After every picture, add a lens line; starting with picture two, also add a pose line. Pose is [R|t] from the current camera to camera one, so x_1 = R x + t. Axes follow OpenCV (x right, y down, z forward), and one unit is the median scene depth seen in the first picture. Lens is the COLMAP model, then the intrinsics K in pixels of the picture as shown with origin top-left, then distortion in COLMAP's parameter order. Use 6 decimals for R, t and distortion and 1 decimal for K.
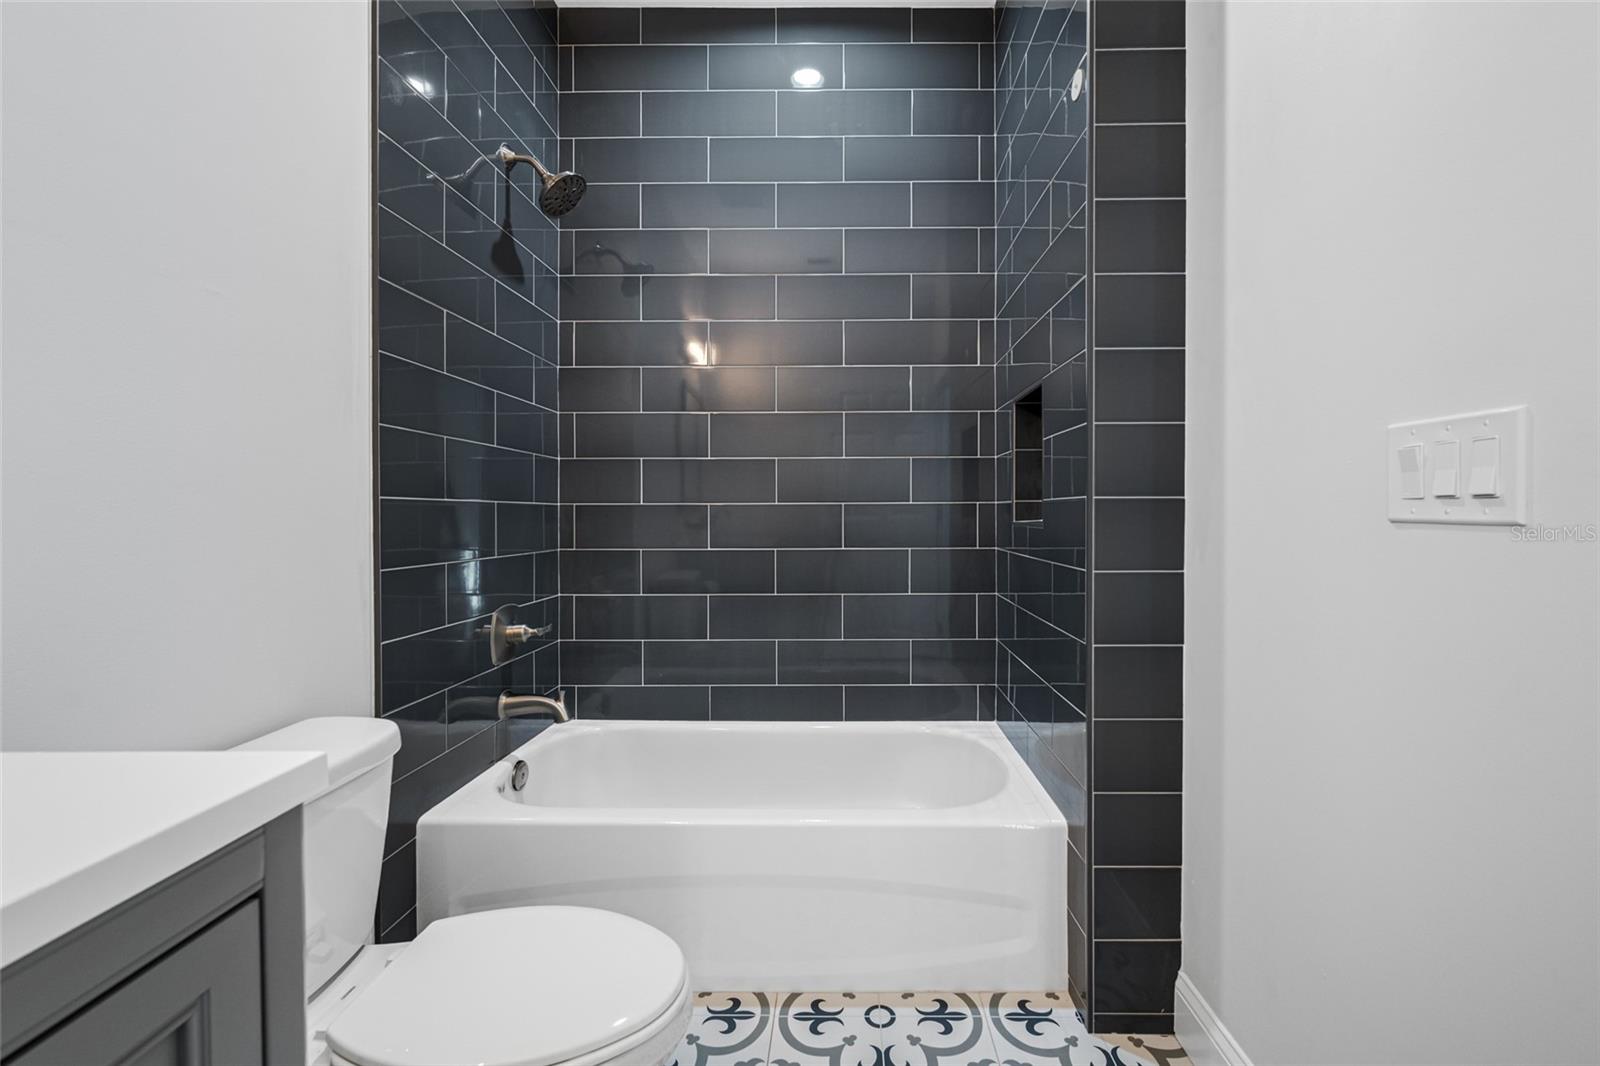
lens RADIAL K [[666.1, 0, 803.4], [0, 666.1, 517.2], [0, 0, 1]] dist [-0.001465, -0.000014]
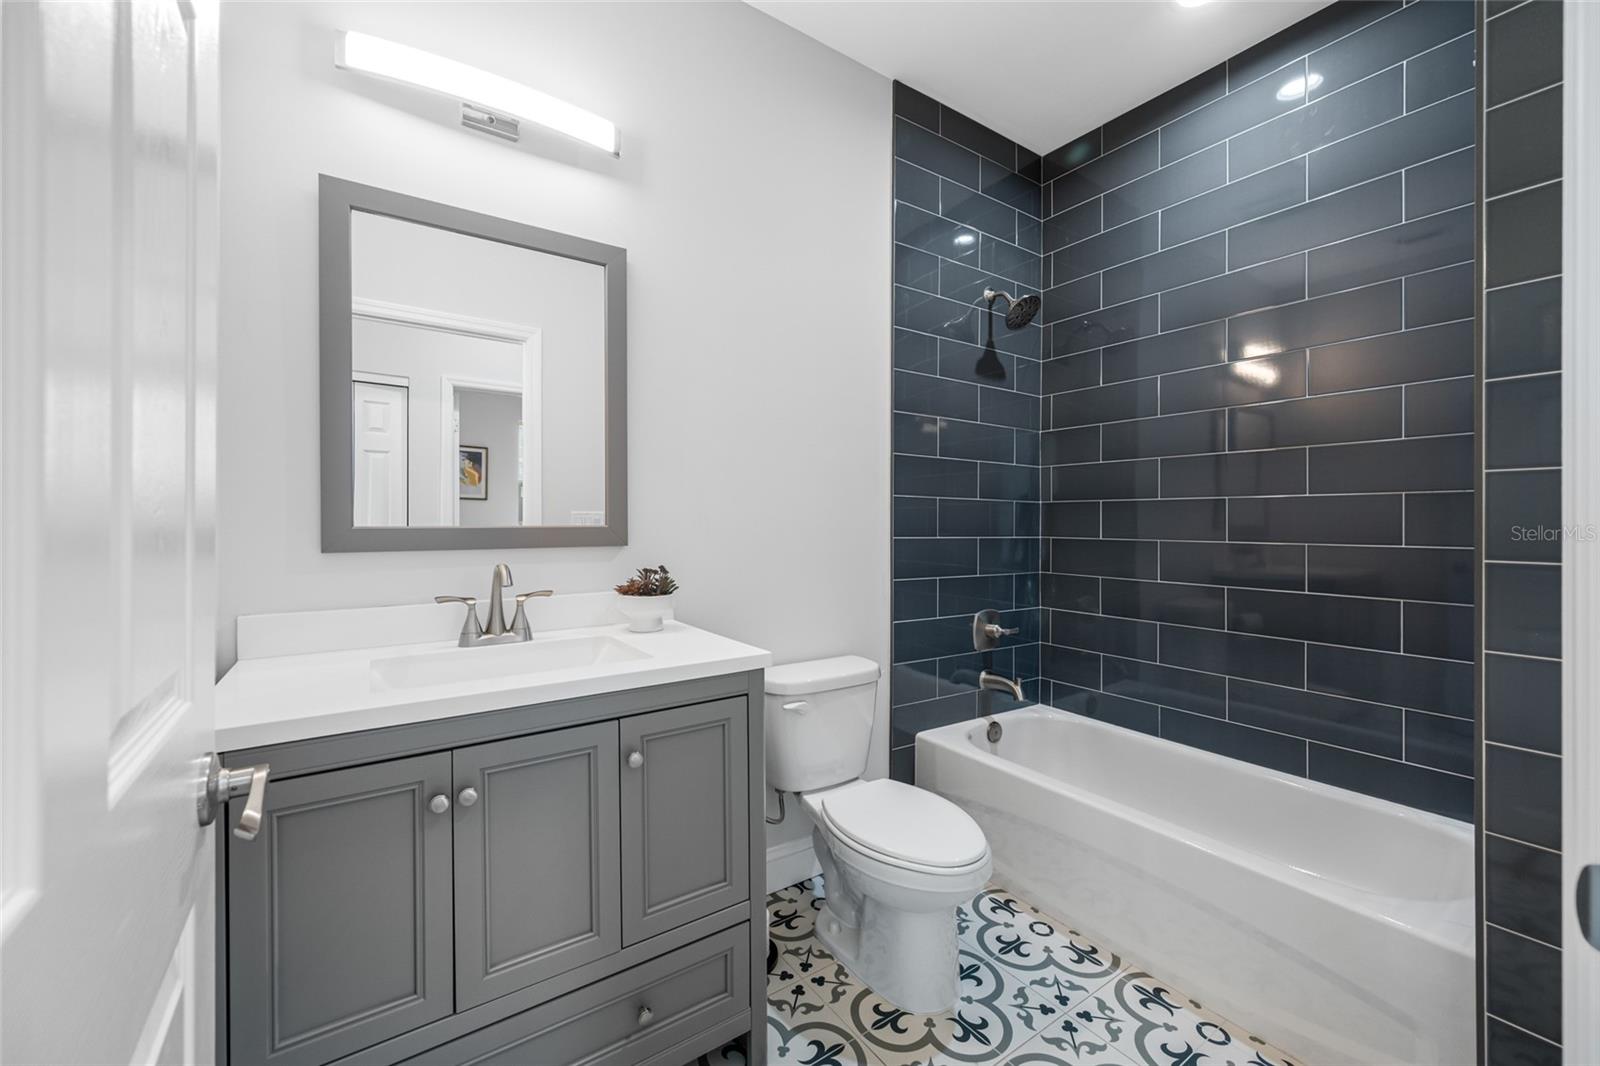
lens RADIAL K [[636.6, 0, 798.9], [0, 636.6, 522.6], [0, 0, 1]] dist [0.000598, 0.000383]
pose [[0.567101, 0.005073, -0.823633, 0.453363], [-0.010561, 0.999944, -0.001113, -0.049308], [0.823581, 0.009330, 0.567123, -0.107625]]
